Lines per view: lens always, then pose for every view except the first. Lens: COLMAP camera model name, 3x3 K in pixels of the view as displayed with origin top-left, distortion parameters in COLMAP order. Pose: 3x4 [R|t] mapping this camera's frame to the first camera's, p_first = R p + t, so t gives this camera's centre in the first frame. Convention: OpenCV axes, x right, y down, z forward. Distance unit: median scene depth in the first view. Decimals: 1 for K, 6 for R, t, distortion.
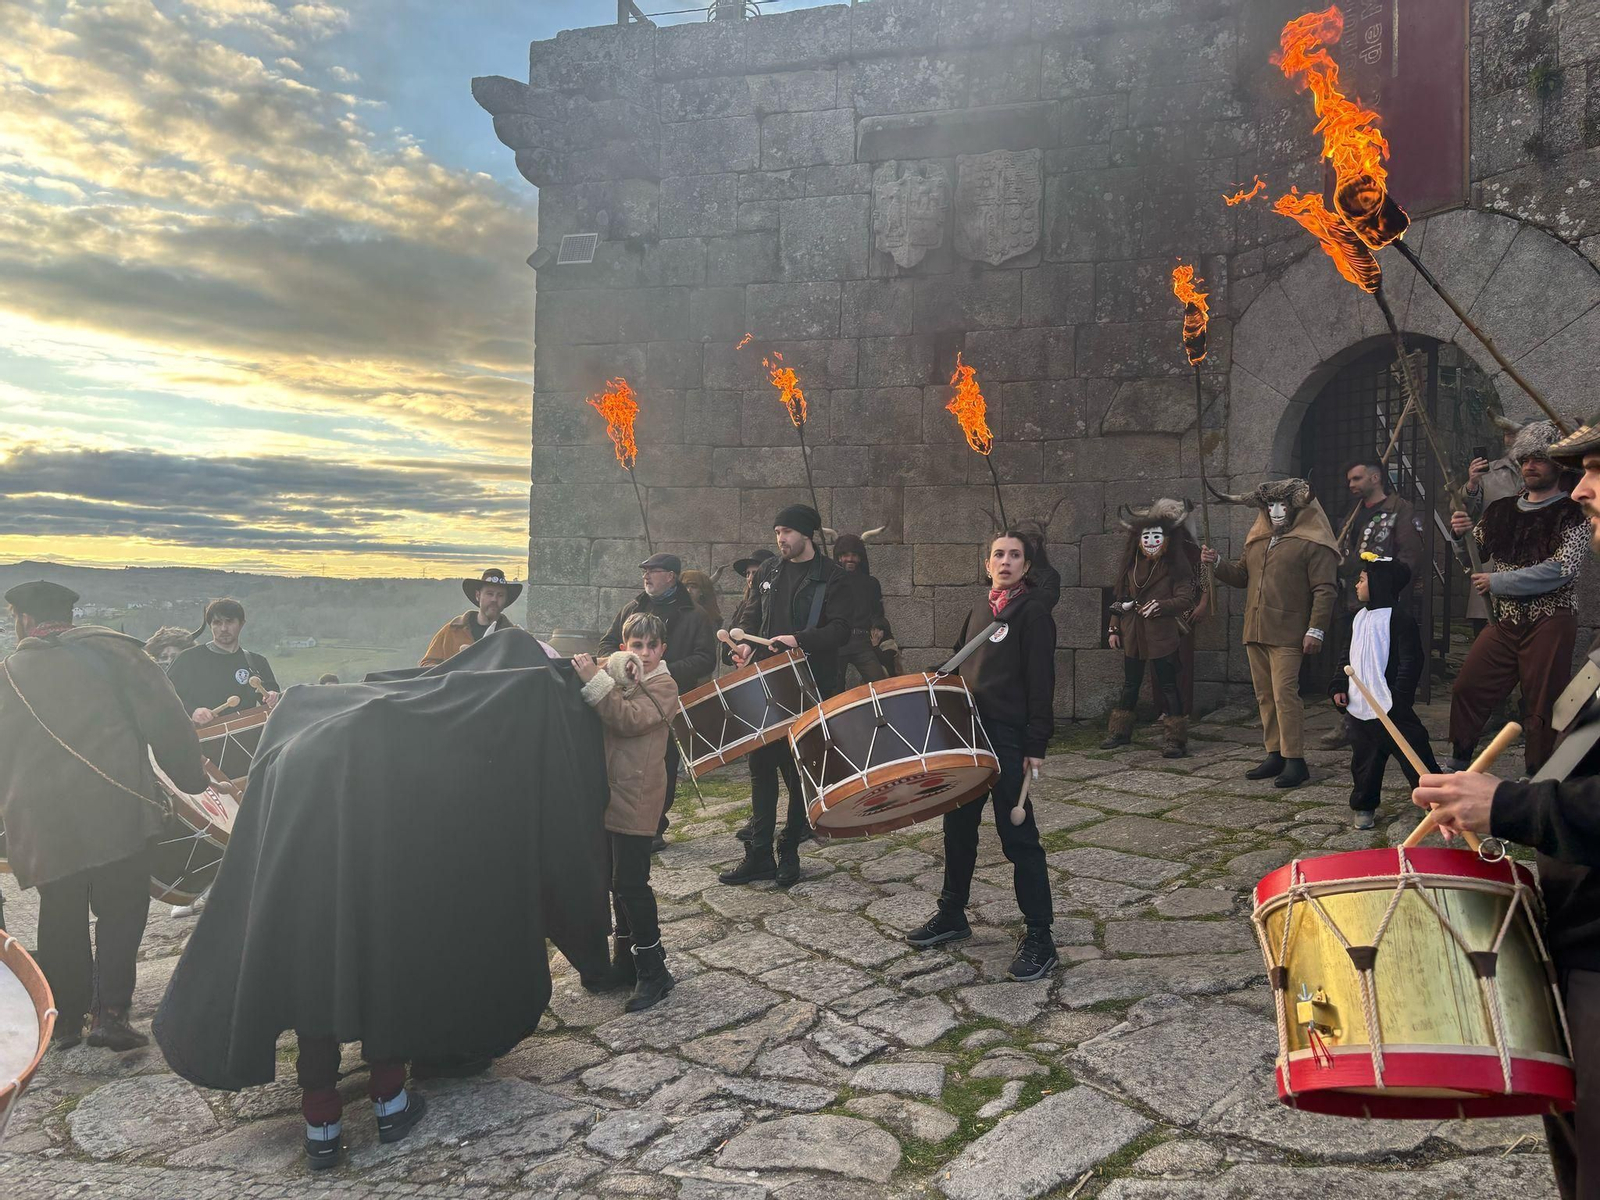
lens RADIAL K [[1214.5, 0, 800.4], [0, 1214.5, 589.8], [0, 0, 1]] dist [0.026591, -0.033382]
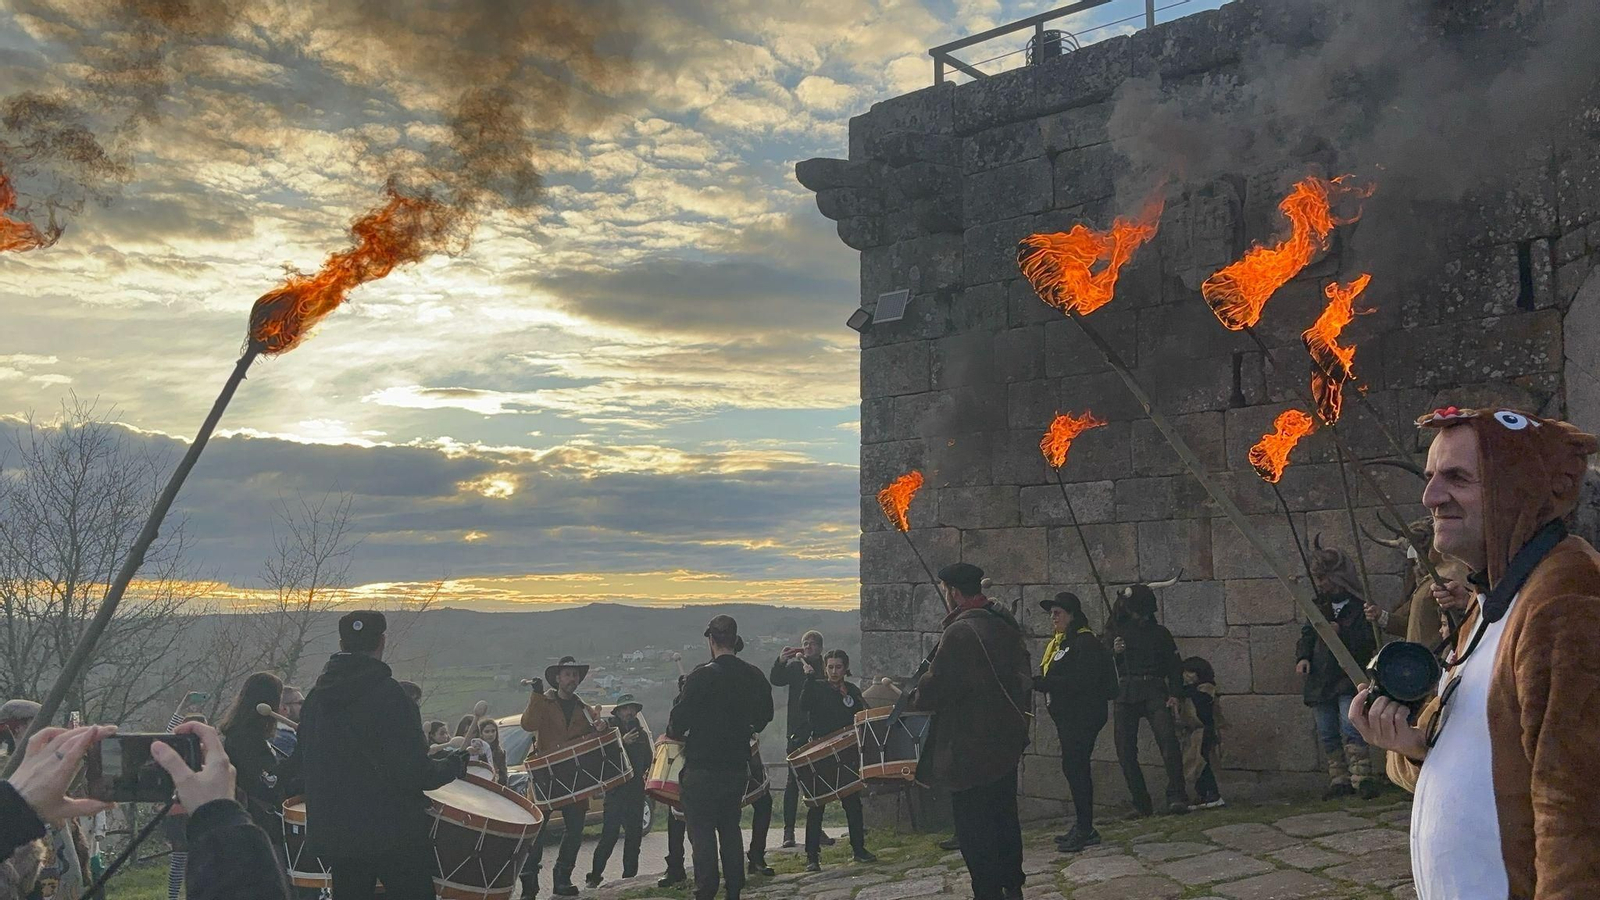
lens RADIAL K [[1454.1, 0, 800.0], [0, 1454.1, 450.0], [0, 0, 1]] dist [0.068196, -0.006699]
pose [[0.909772, -0.076560, -0.407988, 0.284308], [0.030379, 0.992489, -0.118501, -0.013941], [0.413996, 0.095415, 0.905264, -0.171832]]
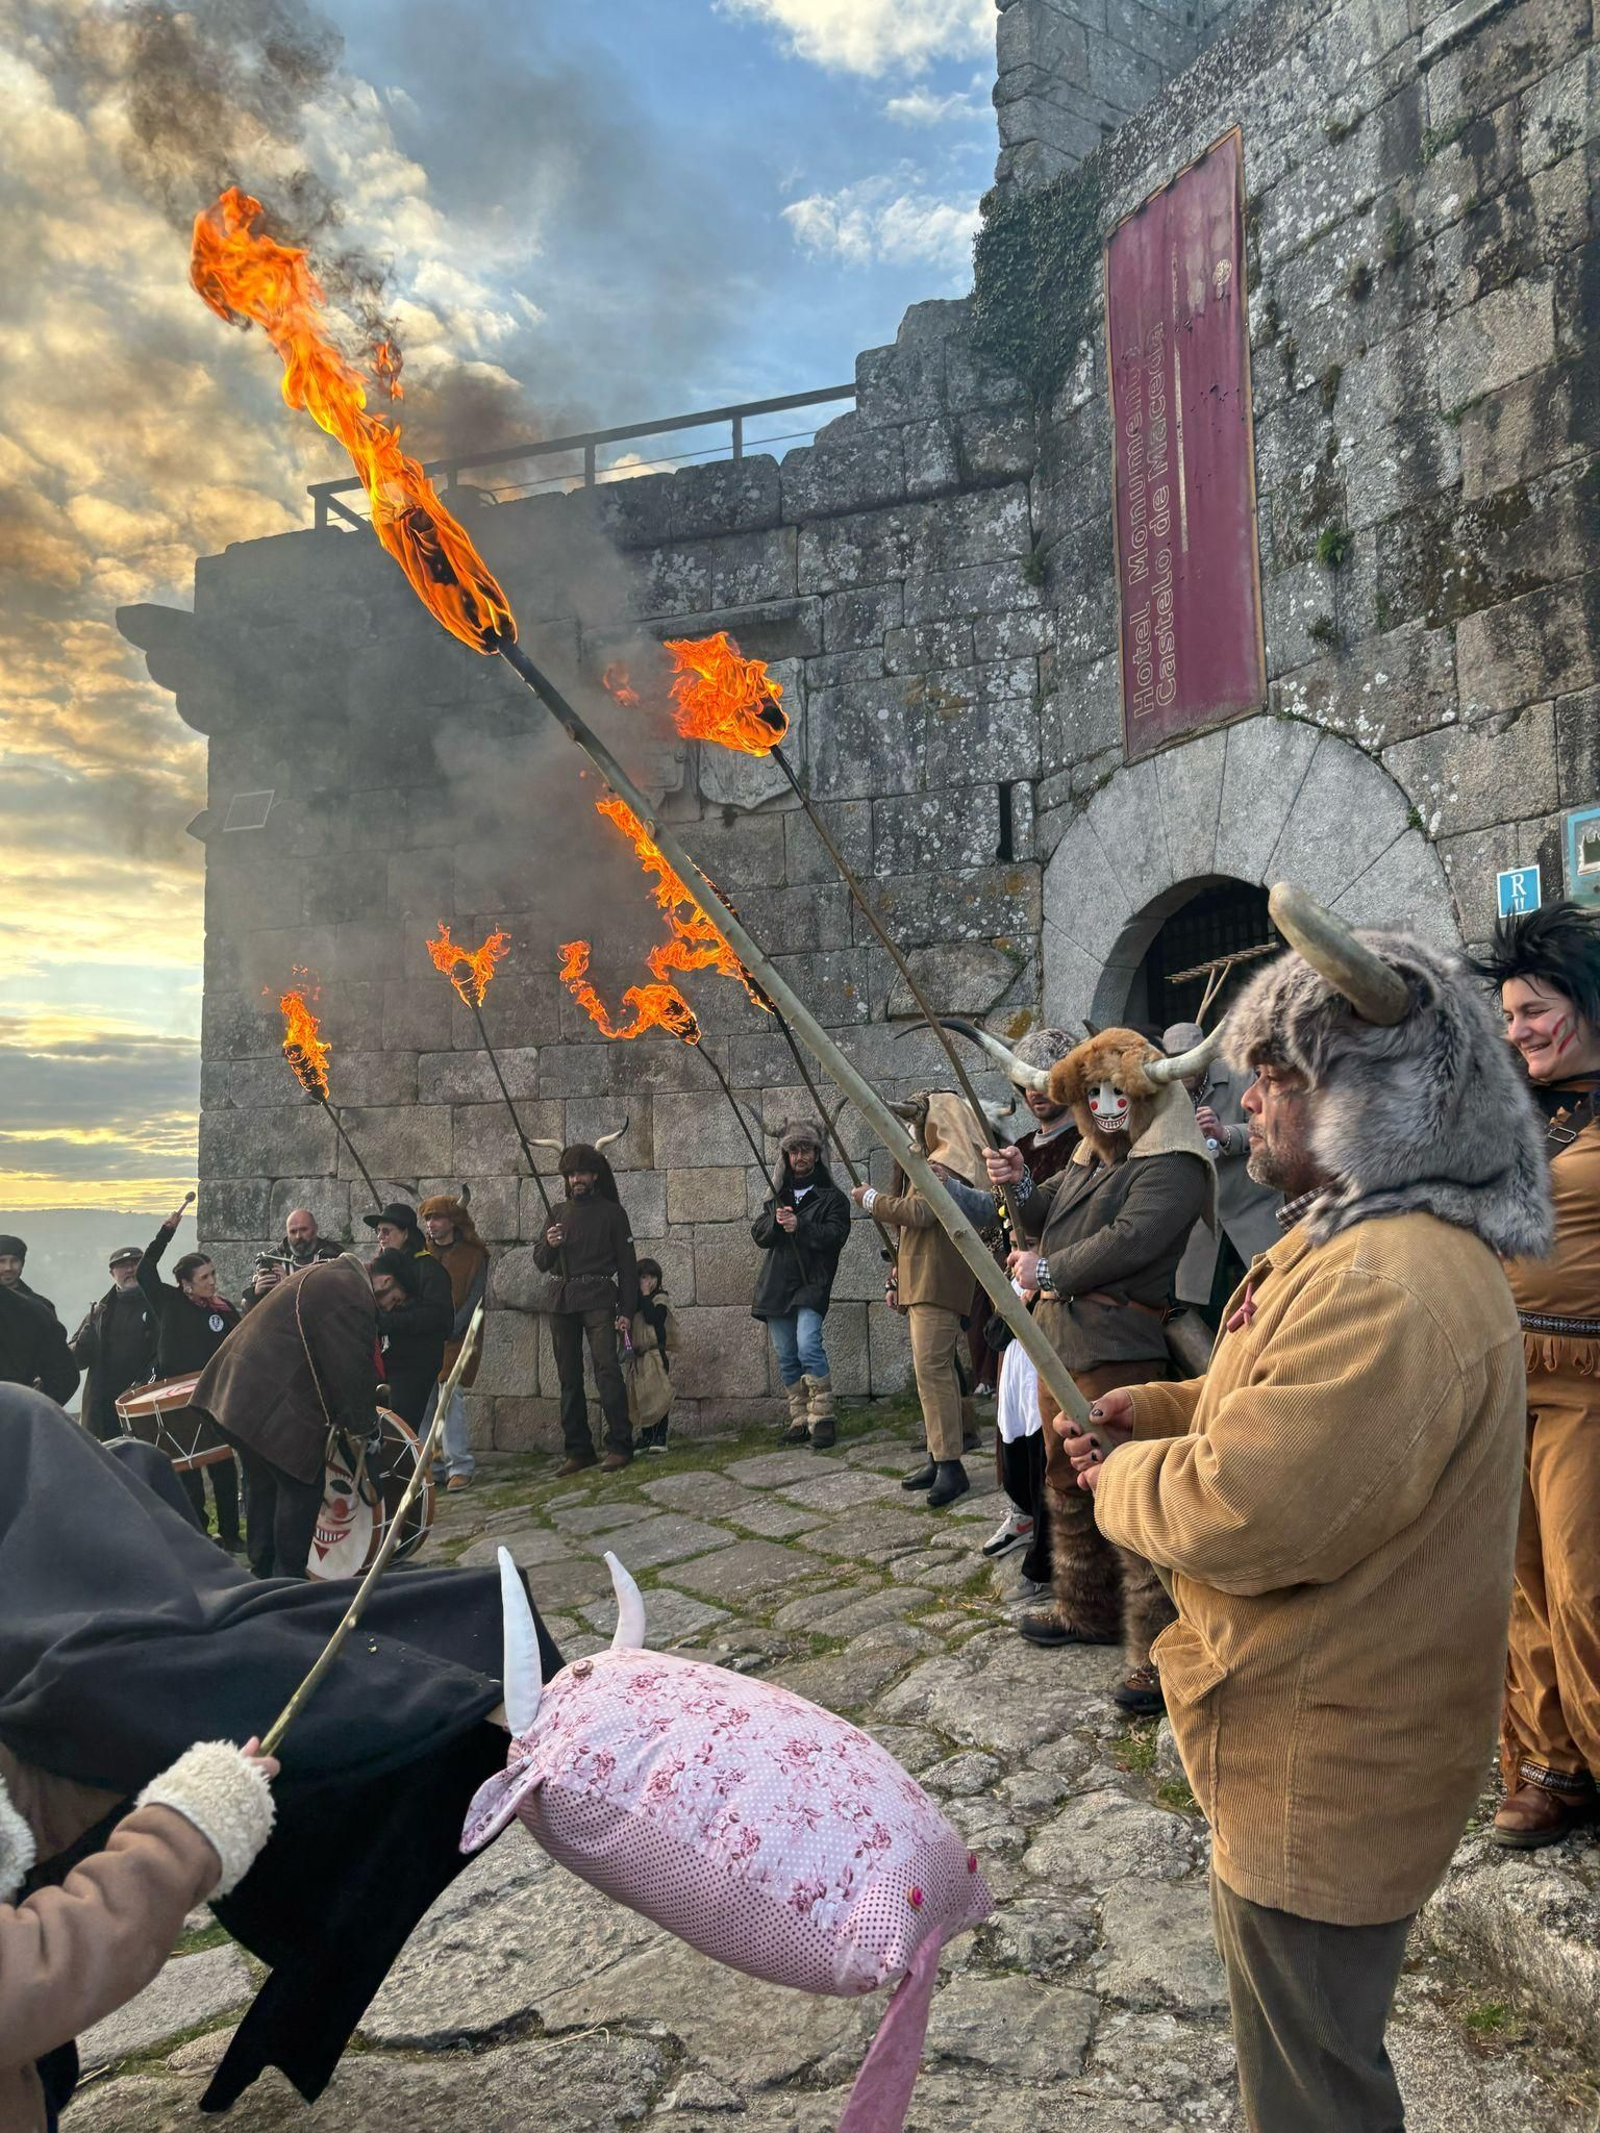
lens RADIAL K [[1622.8, 0, 800.0], [0, 1622.8, 1066.5], [0, 0, 1]] dist [0.033107, -0.034105]
pose [[0.998070, -0.044994, -0.042802, 0.240971], [0.041238, 0.995534, -0.084923, -0.013308], [0.046432, 0.082994, 0.995468, -0.015637]]
